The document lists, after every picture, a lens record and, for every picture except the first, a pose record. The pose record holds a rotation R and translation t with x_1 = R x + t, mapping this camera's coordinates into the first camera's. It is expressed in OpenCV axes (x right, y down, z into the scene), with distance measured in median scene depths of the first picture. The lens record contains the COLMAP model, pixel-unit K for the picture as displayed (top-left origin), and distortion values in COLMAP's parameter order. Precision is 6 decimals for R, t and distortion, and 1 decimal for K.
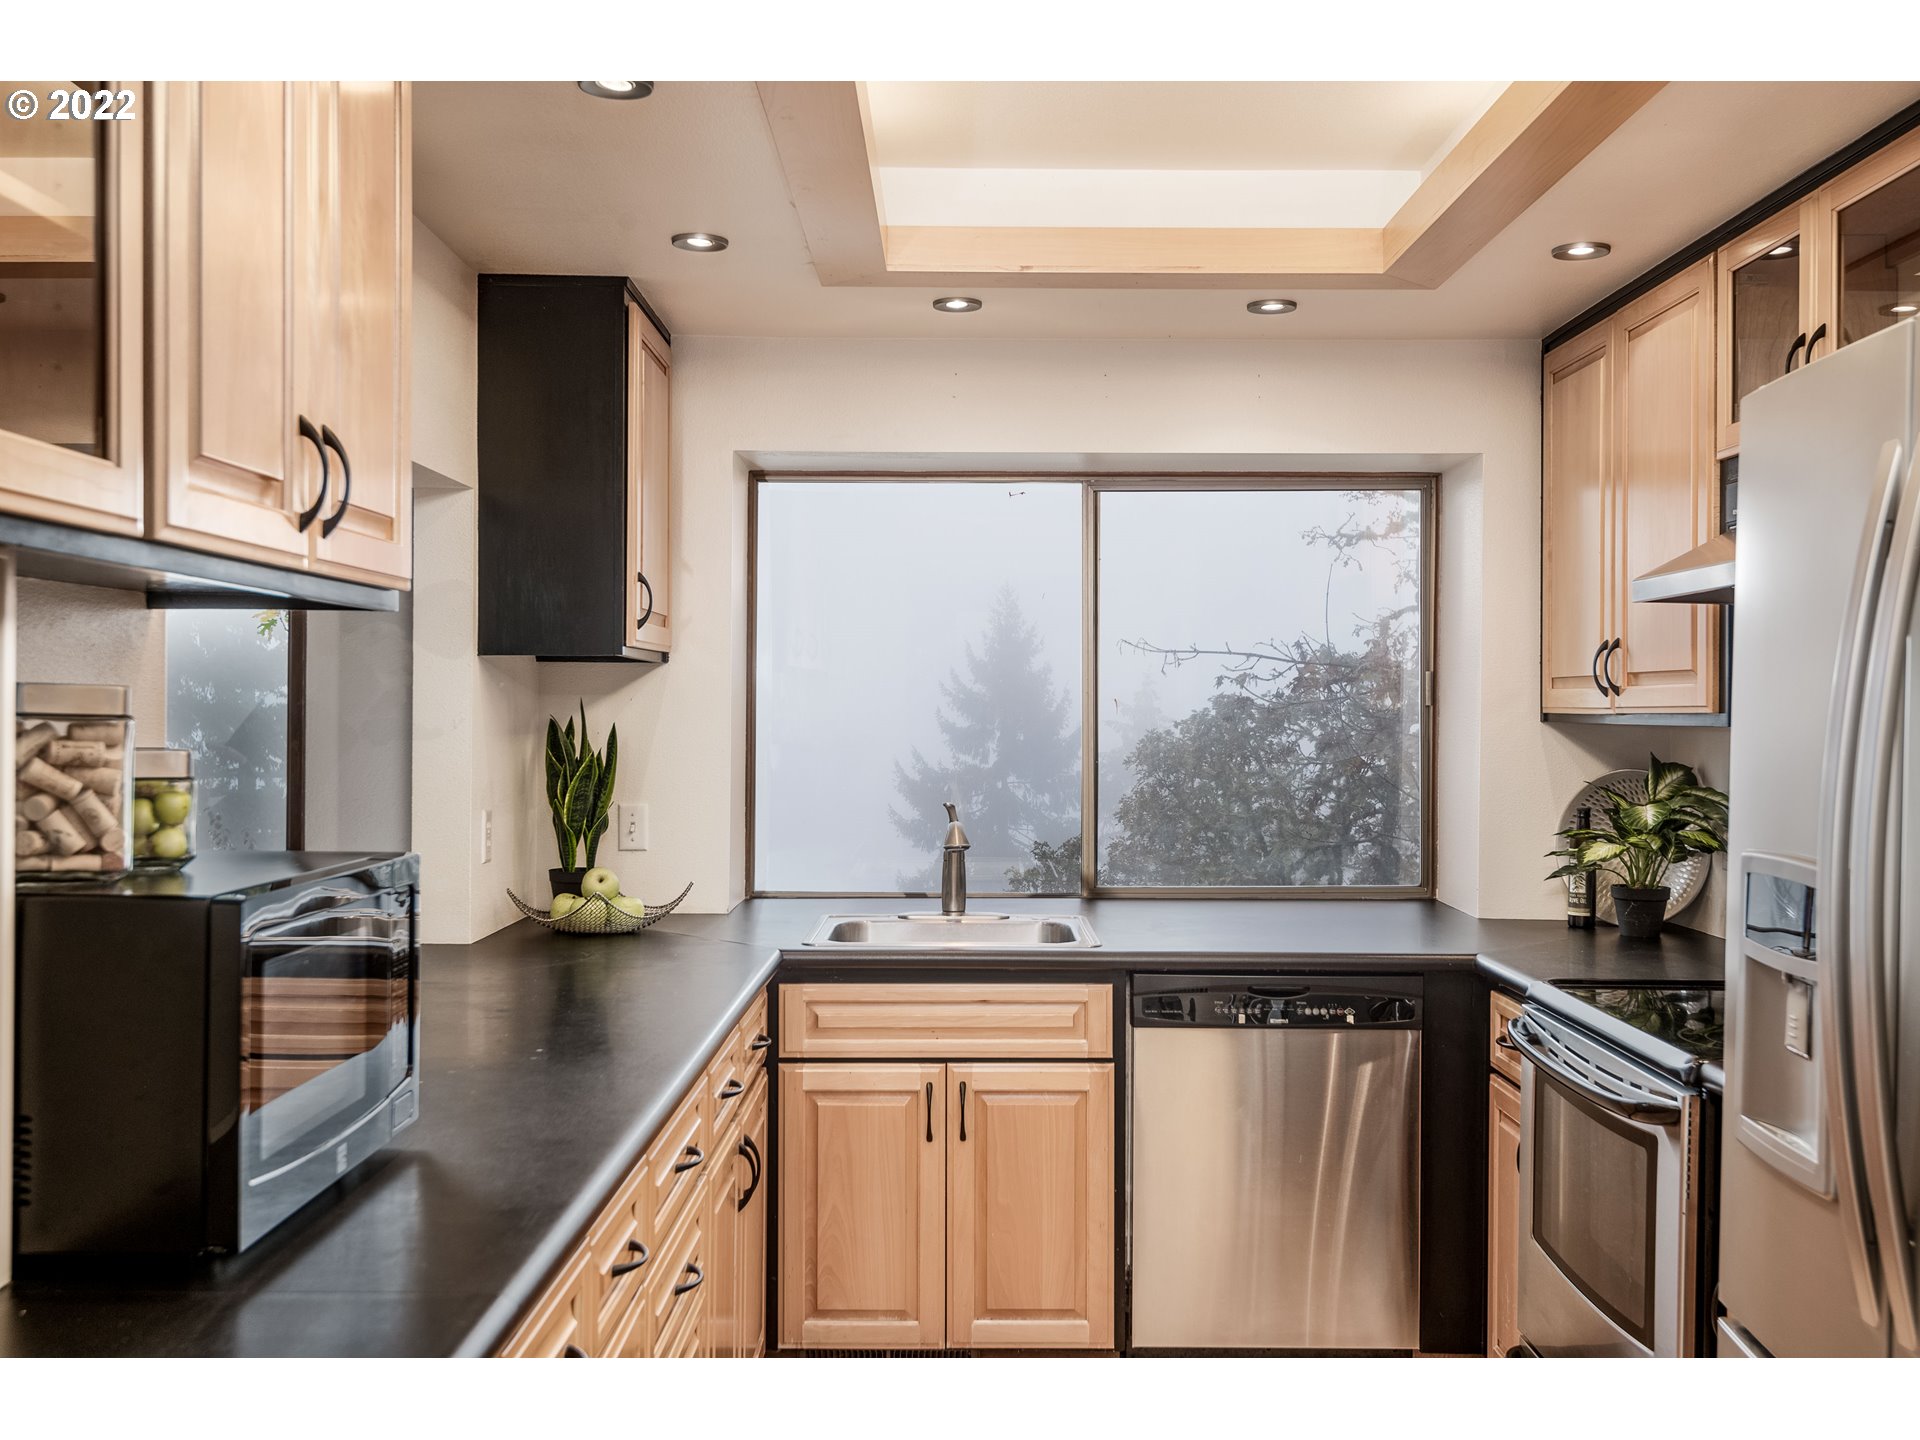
lens RADIAL K [[1835.2, 0, 962.2], [0, 1835.2, 728.9], [0, 0, 1]] dist [0.045905, 0.000000]
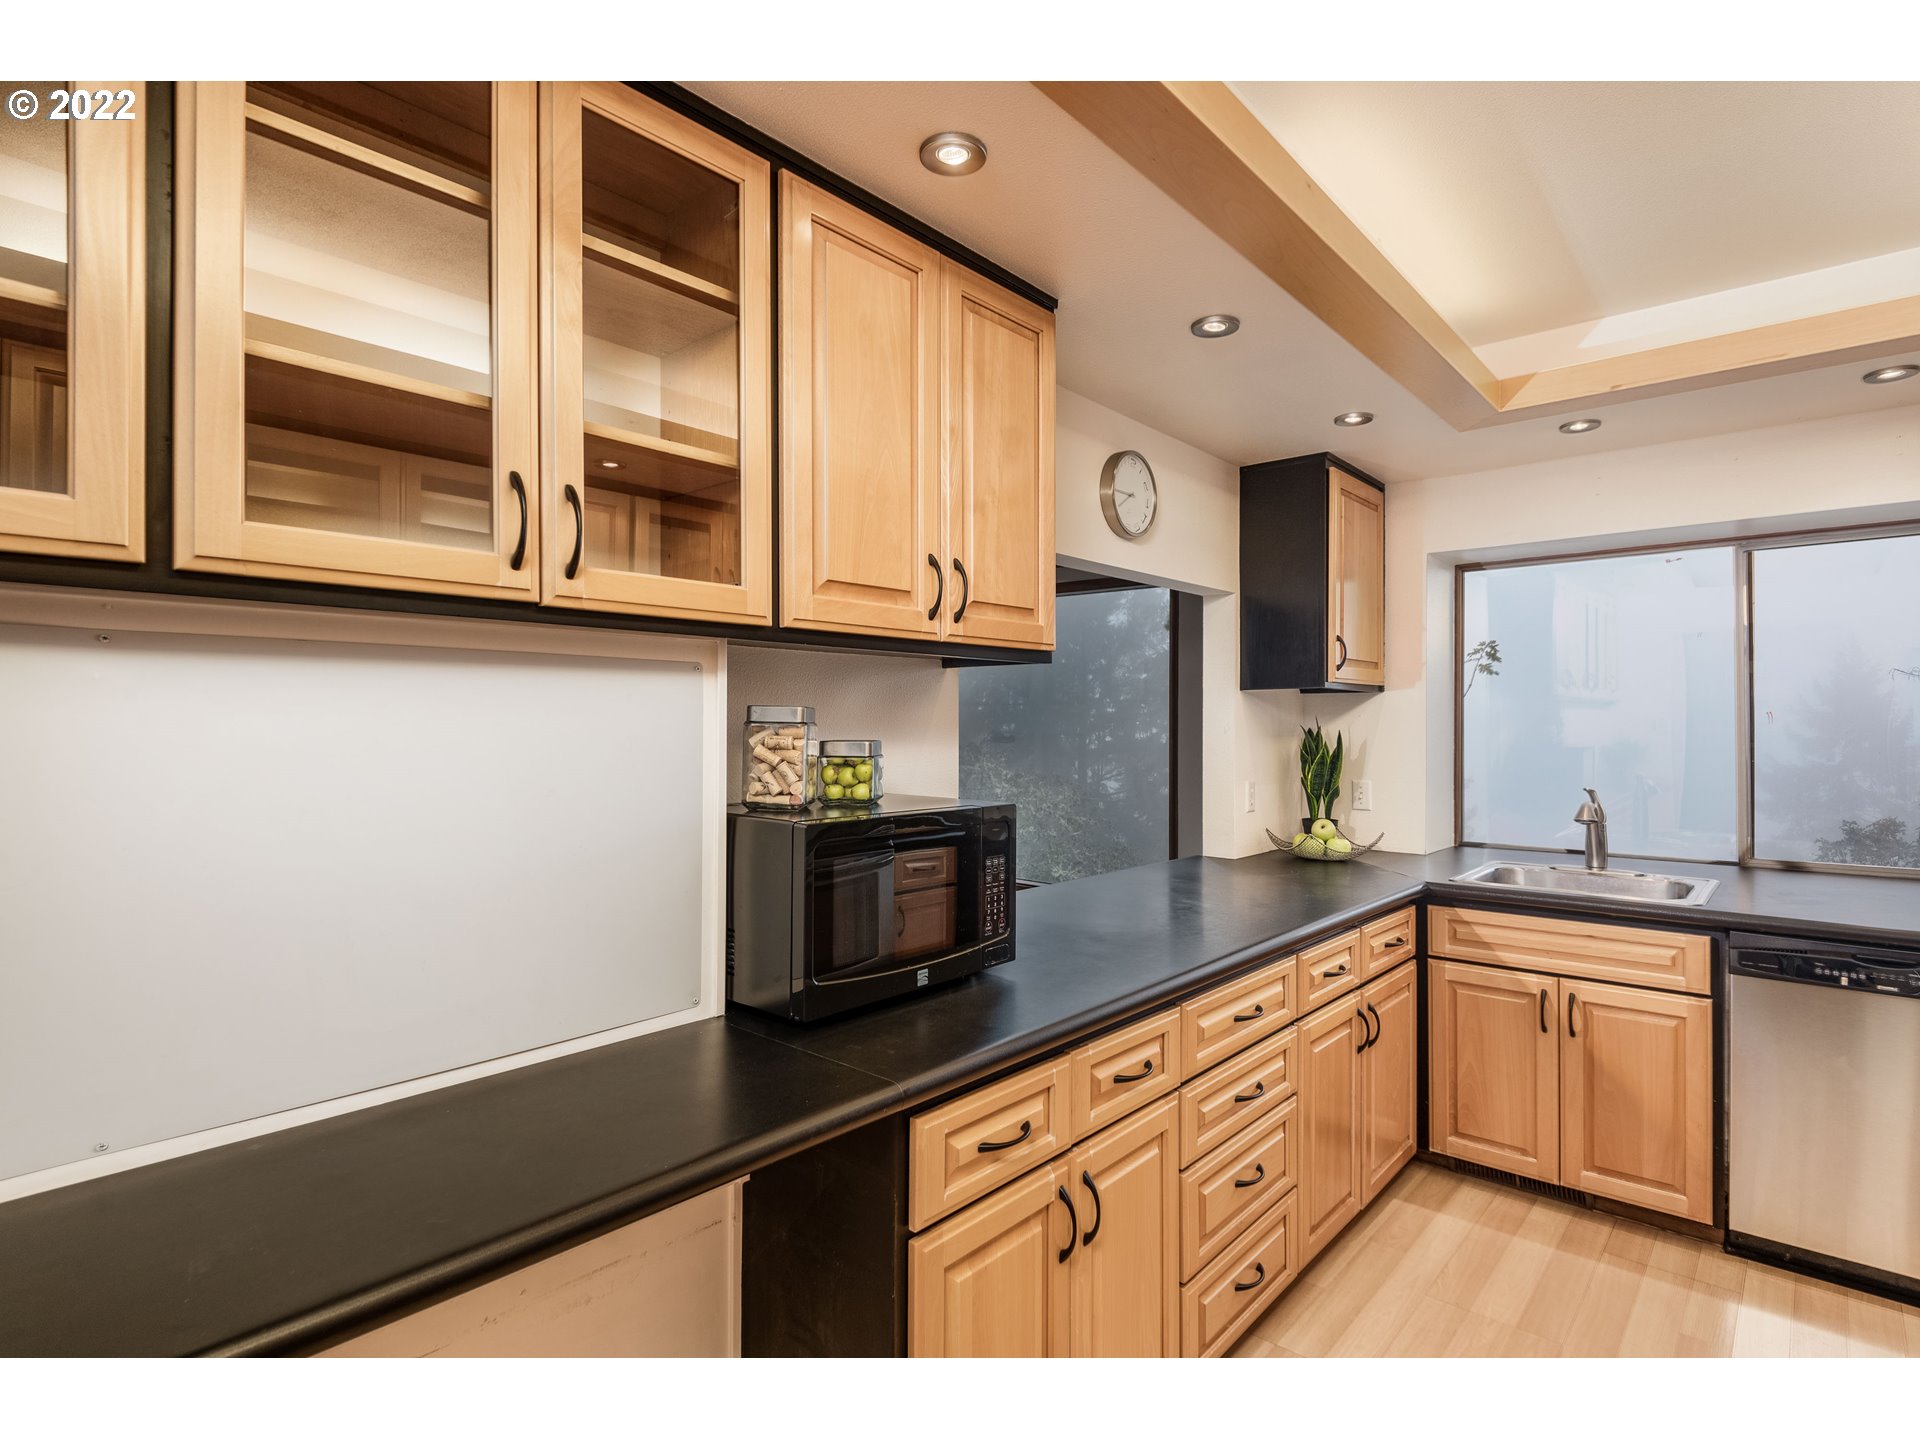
lens RADIAL K [[968.4, 0, 959.6], [0, 968.4, 719.6], [0, 0, 1]] dist [-0.001904, -0.005222]
pose [[0.744856, -0.008621, -0.667170, 0.140993], [-0.002665, 0.999870, -0.015896, 0.002212], [0.667220, 0.013619, 0.744736, 0.162718]]
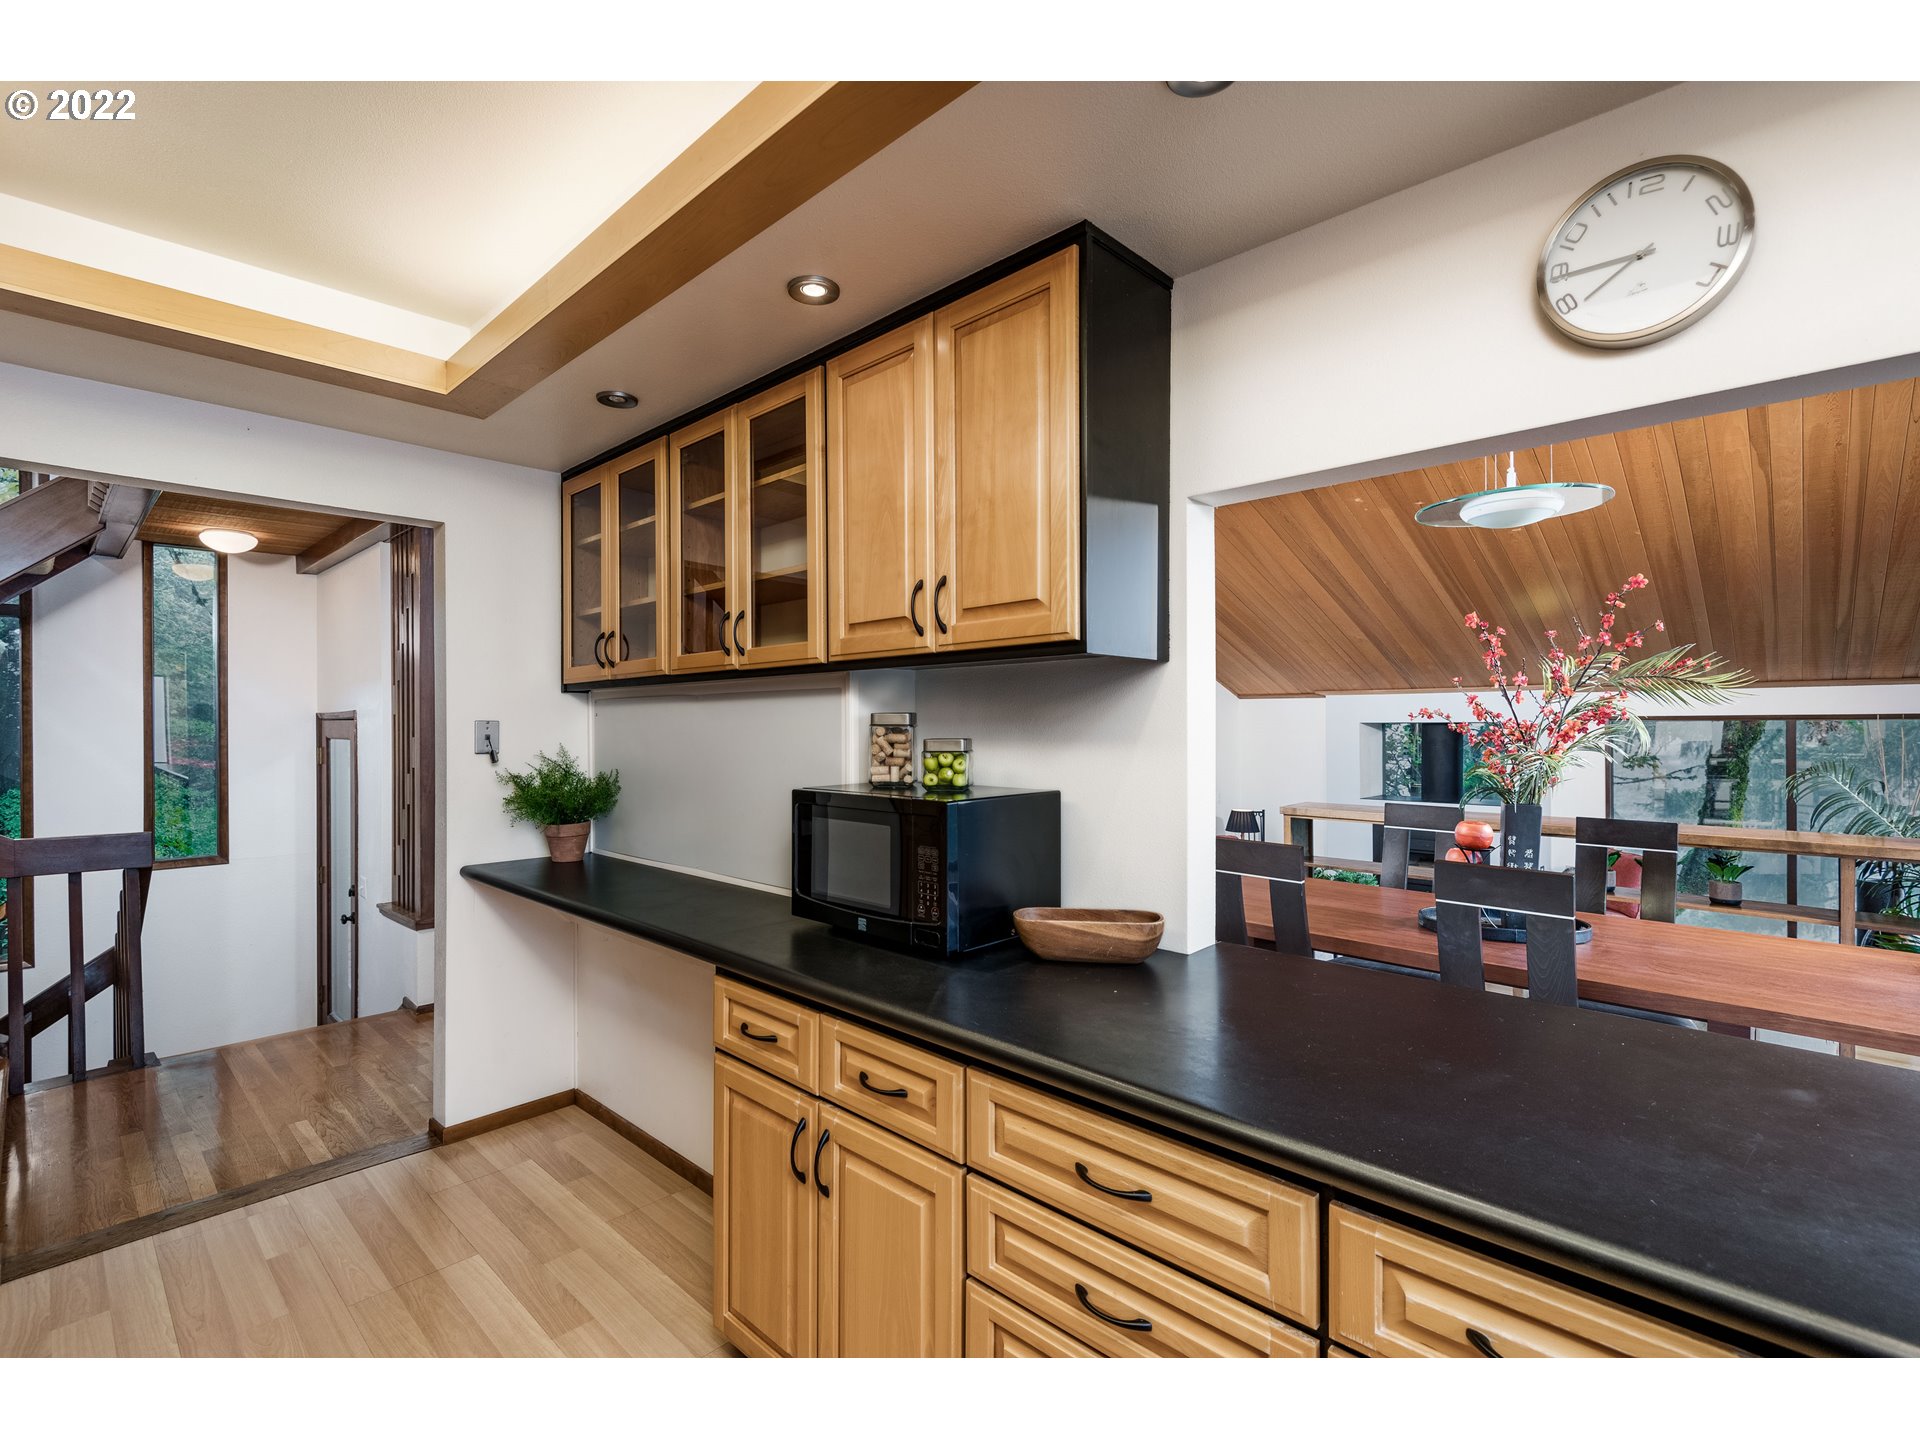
lens RADIAL K [[878.2, 0, 963.7], [0, 878.2, 711.0], [0, 0, 1]] dist [-0.001240, -0.000117]
pose [[-0.688335, -0.007259, -0.725357, 0.160019], [-0.007080, 0.999970, -0.003289, -0.007767], [0.725359, 0.002872, -0.688365, 0.770630]]
